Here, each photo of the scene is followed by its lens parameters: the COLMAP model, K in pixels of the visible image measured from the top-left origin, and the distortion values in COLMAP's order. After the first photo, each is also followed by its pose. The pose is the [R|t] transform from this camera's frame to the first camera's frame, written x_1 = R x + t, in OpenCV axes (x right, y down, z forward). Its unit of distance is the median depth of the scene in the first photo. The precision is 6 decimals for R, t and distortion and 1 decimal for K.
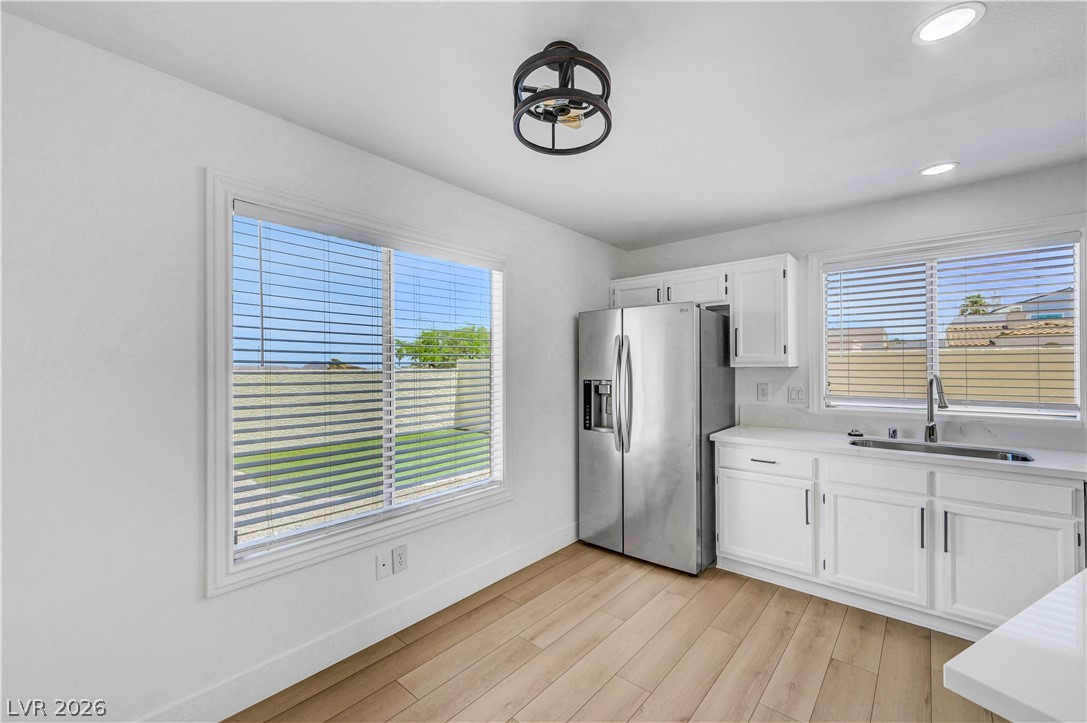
lens RADIAL K [[439.6, 0, 548.2], [0, 439.6, 367.2], [0, 0, 1]] dist [-0.000320, -0.000099]
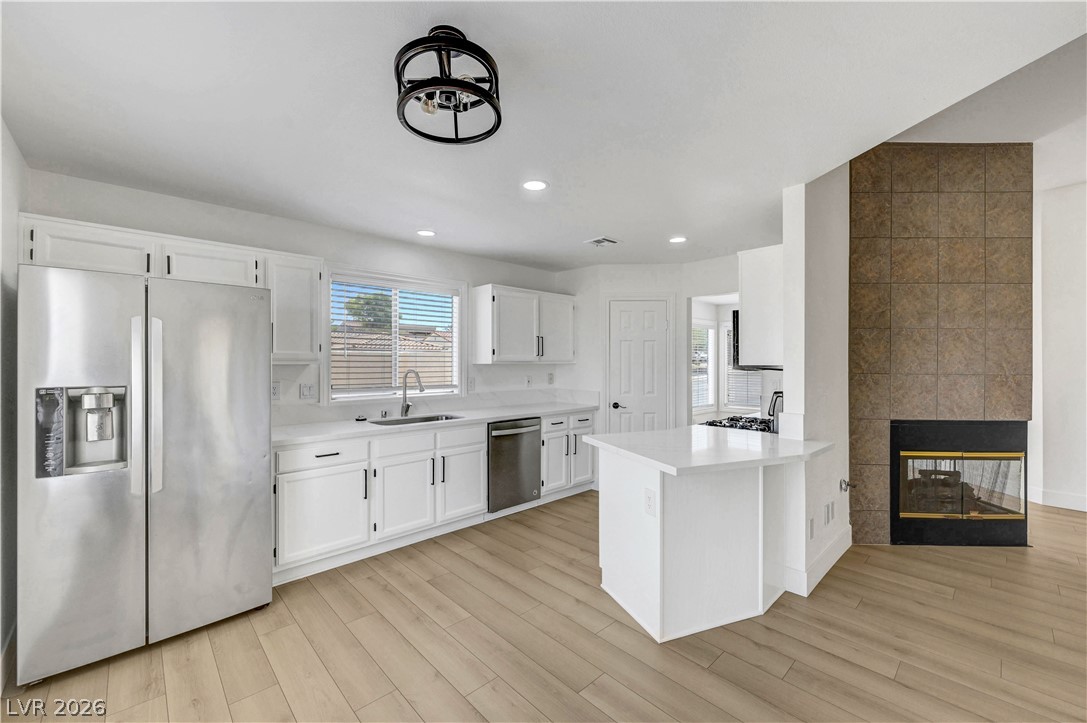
lens RADIAL K [[436.5, 0, 547.7], [0, 436.5, 362.0], [0, 0, 1]] dist [-0.001566, -0.000105]
pose [[0.097947, 0.004084, 0.995183, -0.466937], [0.000552, 0.999991, -0.004158, -0.001726], [-0.995191, 0.000957, 0.097944, 0.361698]]
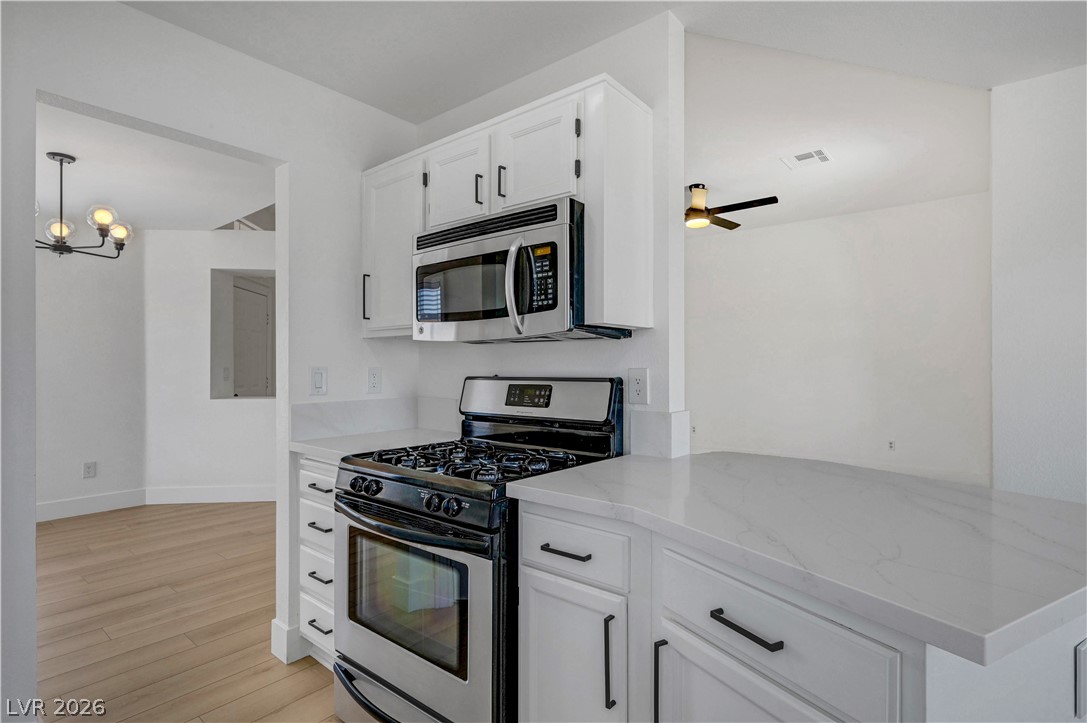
lens RADIAL K [[540.7, 0, 549.9], [0, 540.7, 364.3], [0, 0, 1]] dist [0.002332, 0.000619]
pose [[-0.999756, 0.001677, -0.022021, 0.668870], [0.001772, 0.999989, -0.004297, 0.049163], [0.022014, -0.004335, -0.999748, 0.593819]]
